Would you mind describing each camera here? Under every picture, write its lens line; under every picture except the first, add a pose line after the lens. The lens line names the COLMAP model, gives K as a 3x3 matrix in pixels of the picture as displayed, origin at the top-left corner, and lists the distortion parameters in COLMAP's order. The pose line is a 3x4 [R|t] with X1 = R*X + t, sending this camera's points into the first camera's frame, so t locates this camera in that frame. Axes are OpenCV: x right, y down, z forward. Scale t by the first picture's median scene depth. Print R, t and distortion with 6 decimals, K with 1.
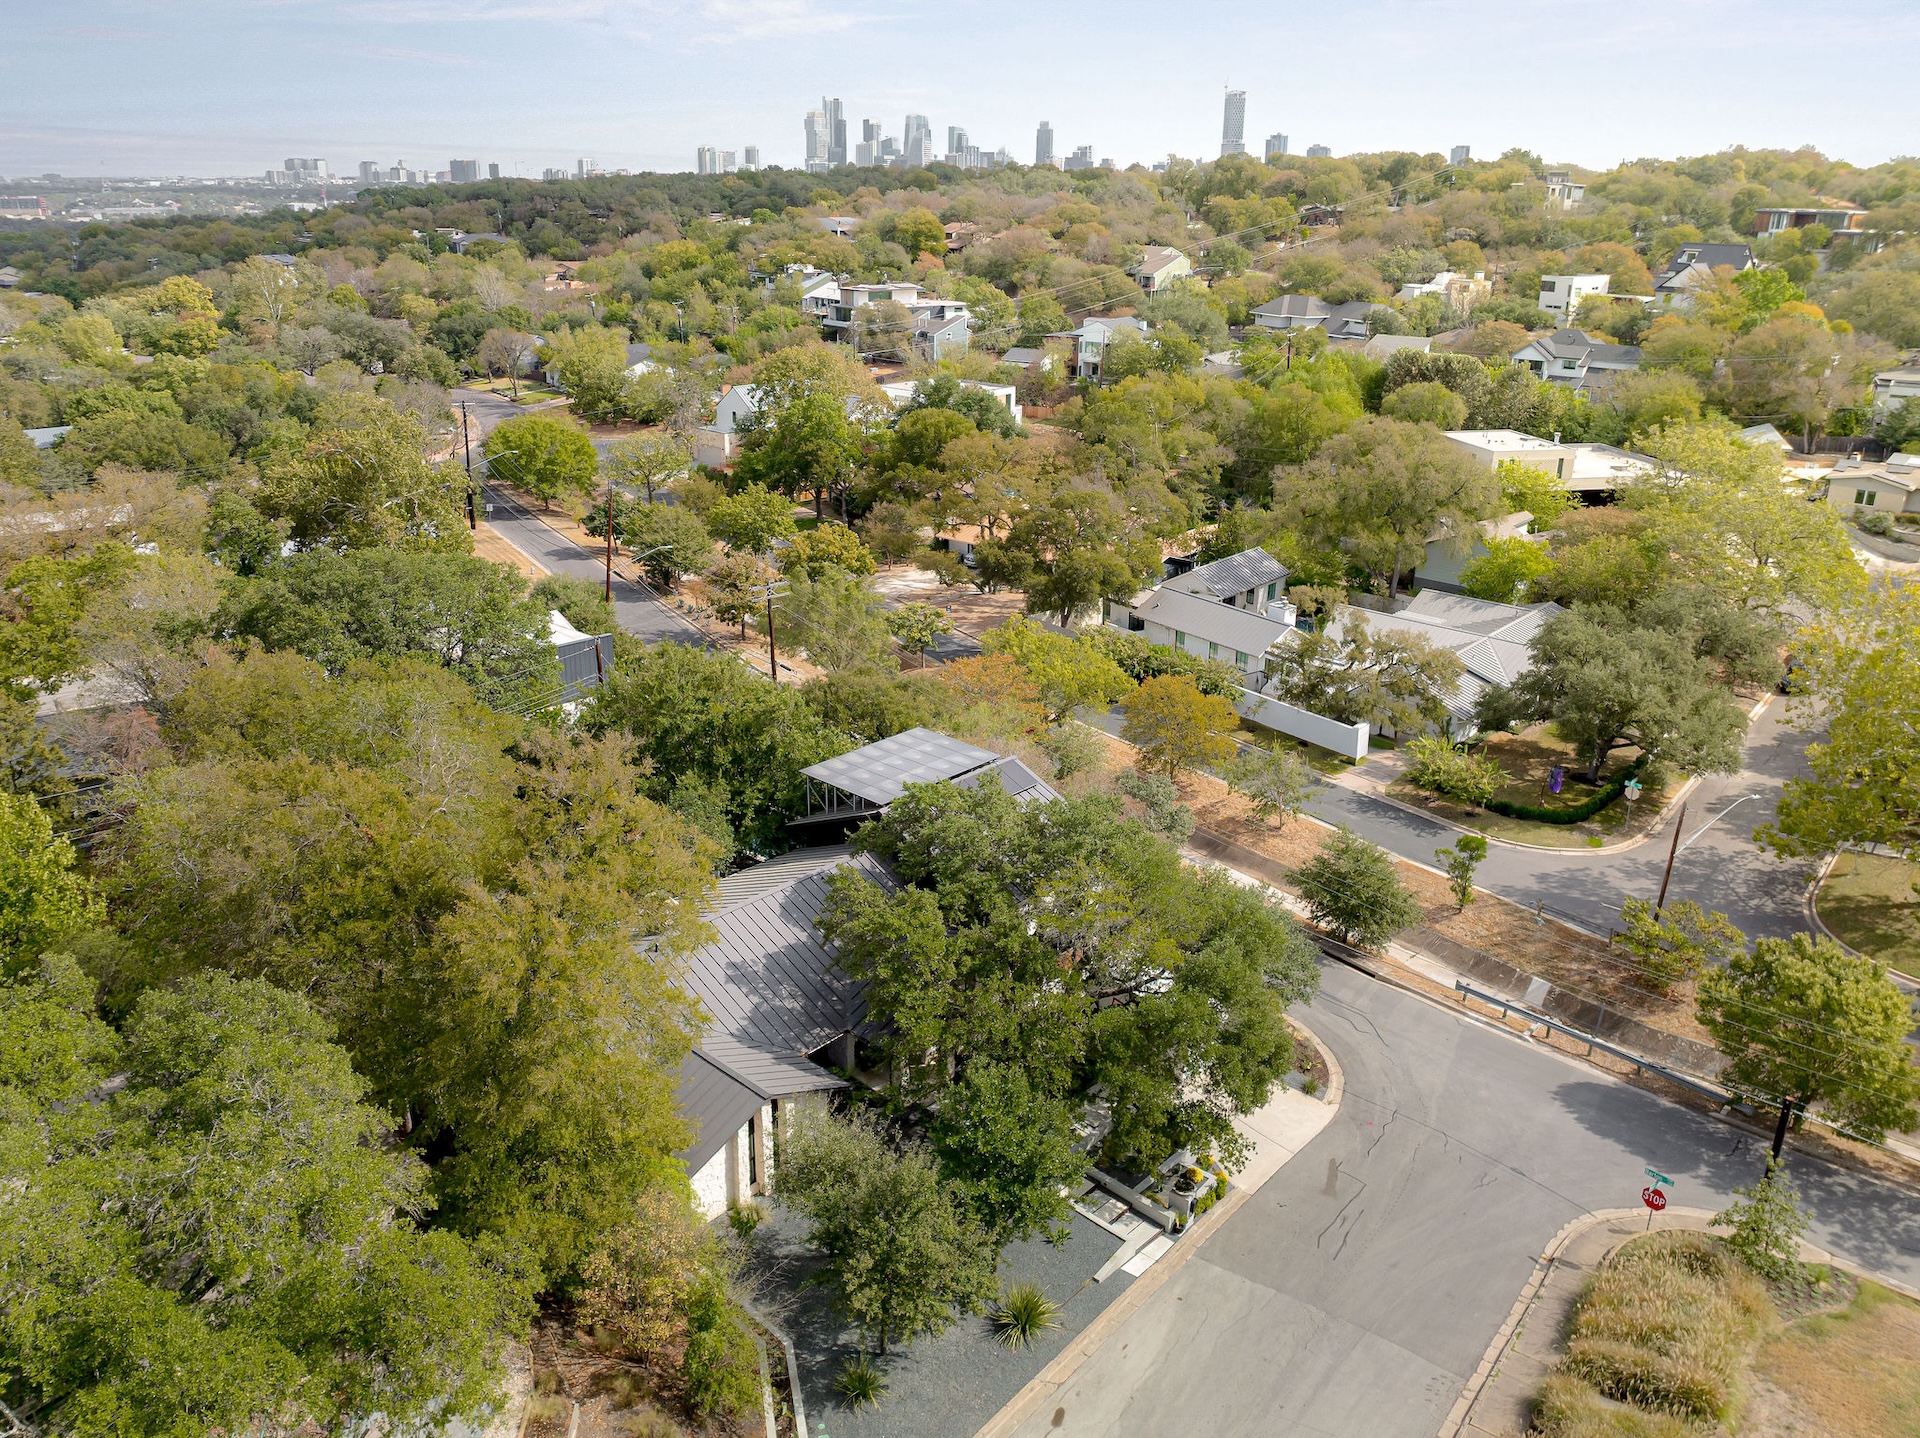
lens RADIAL K [[1374.1, 0, 961.4], [0, 1374.1, 718.5], [0, 0, 1]] dist [-0.028939, 0.010255]
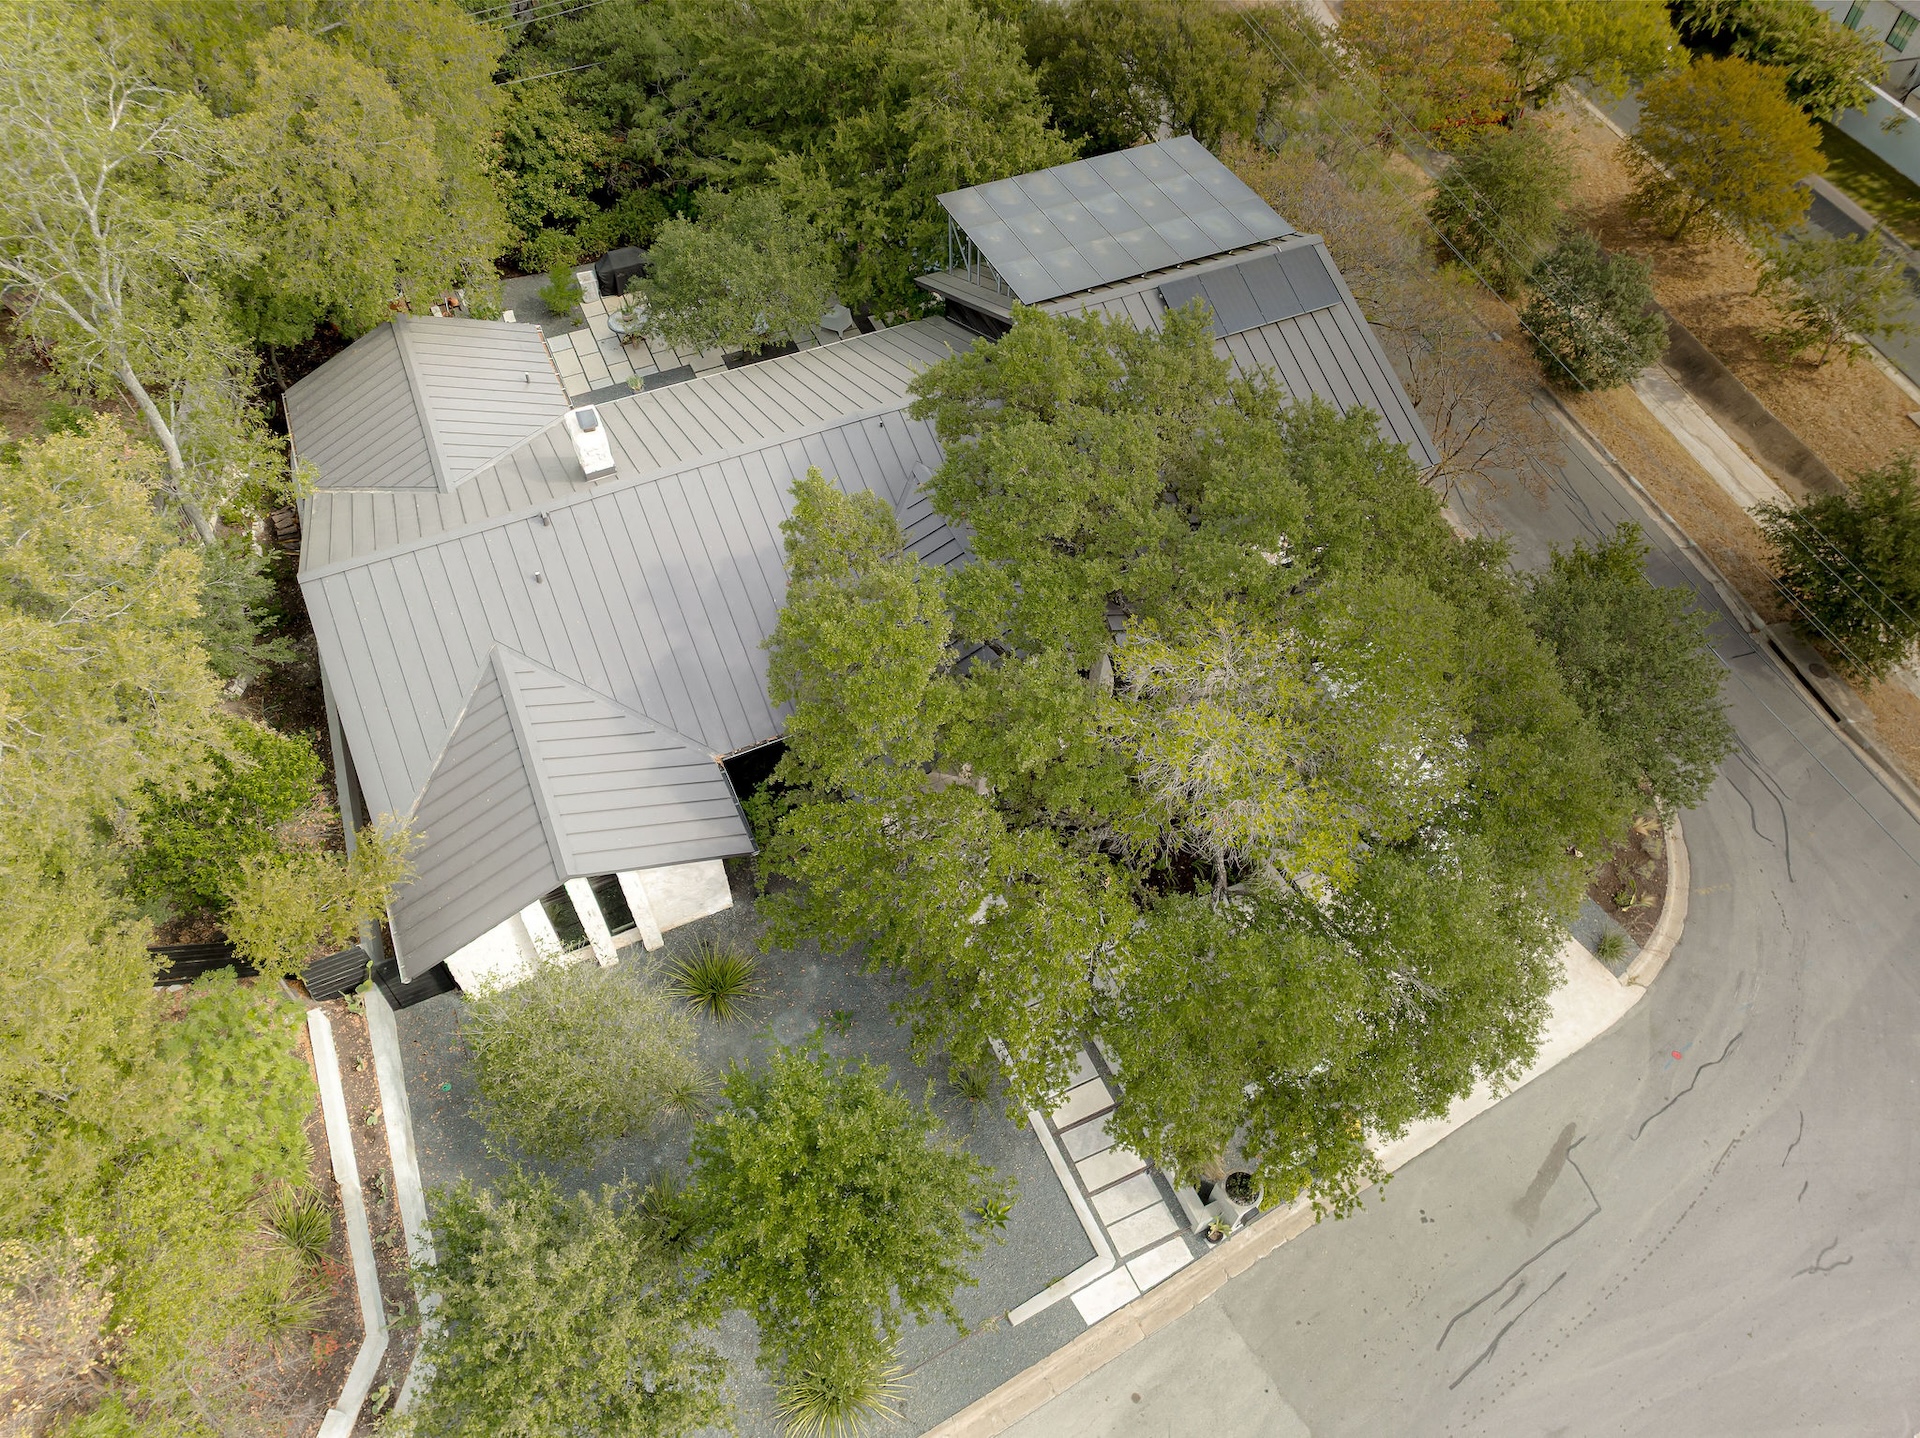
lens RADIAL K [[1374.1, 0, 956.6], [0, 1374.1, 715.6], [0, 0, 1]] dist [-0.028939, 0.010255]
pose [[0.924650, 0.299512, -0.235190, 0.108639], [-0.140224, 0.841982, 0.520965, -0.093532], [0.354061, -0.448731, 0.820537, 0.489448]]
